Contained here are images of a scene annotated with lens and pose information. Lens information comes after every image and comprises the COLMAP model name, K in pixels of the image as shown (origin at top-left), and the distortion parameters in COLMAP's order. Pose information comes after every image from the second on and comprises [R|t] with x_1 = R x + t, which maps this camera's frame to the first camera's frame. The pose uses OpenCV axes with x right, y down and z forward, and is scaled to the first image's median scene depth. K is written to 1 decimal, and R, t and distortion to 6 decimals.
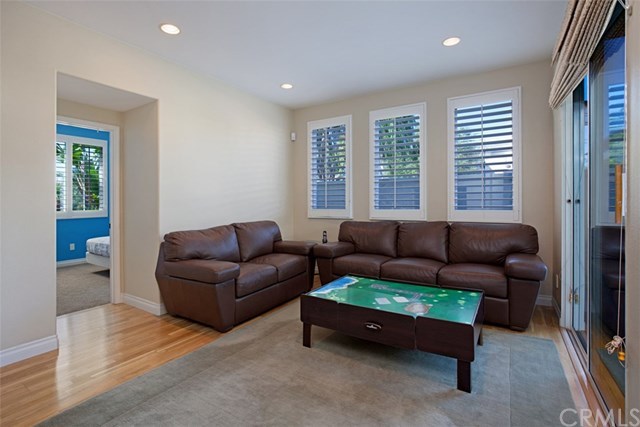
lens RADIAL K [[303.7, 0, 320.2], [0, 303.7, 189.9], [0, 0, 1]] dist [-0.014892, -0.000030]
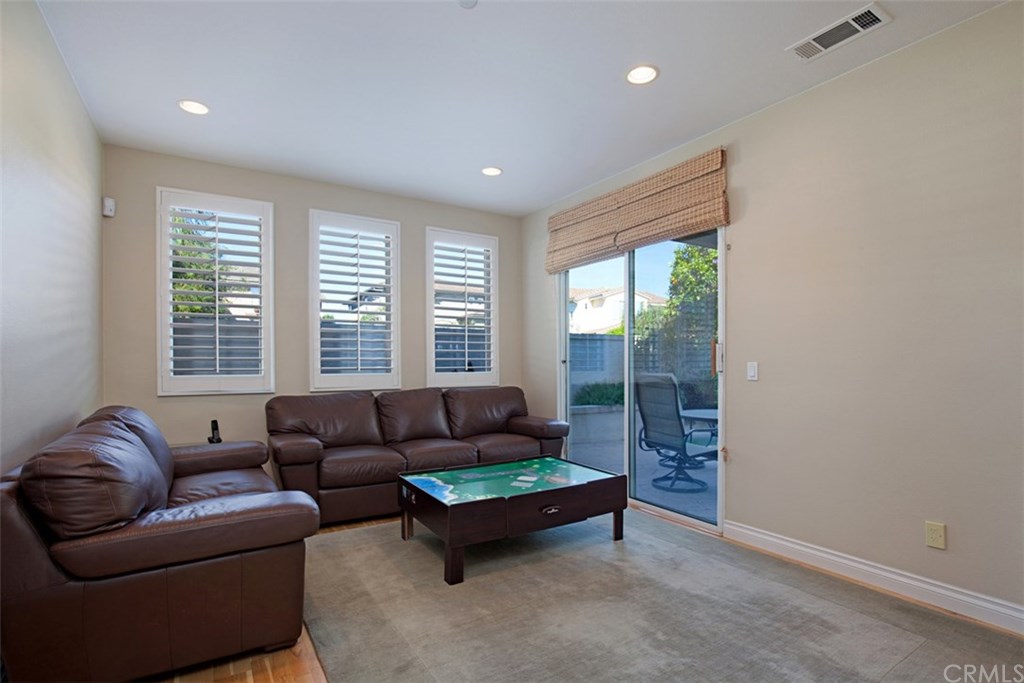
lens RADIAL K [[465.0, 0, 518.3], [0, 465.0, 346.5], [0, 0, 1]] dist [-0.024248, -0.000033]
pose [[0.463604, 0.035571, 0.885328, -0.677714], [-0.035468, 0.999138, -0.021571, 0.022303], [-0.885332, -0.021400, 0.464466, 0.337669]]
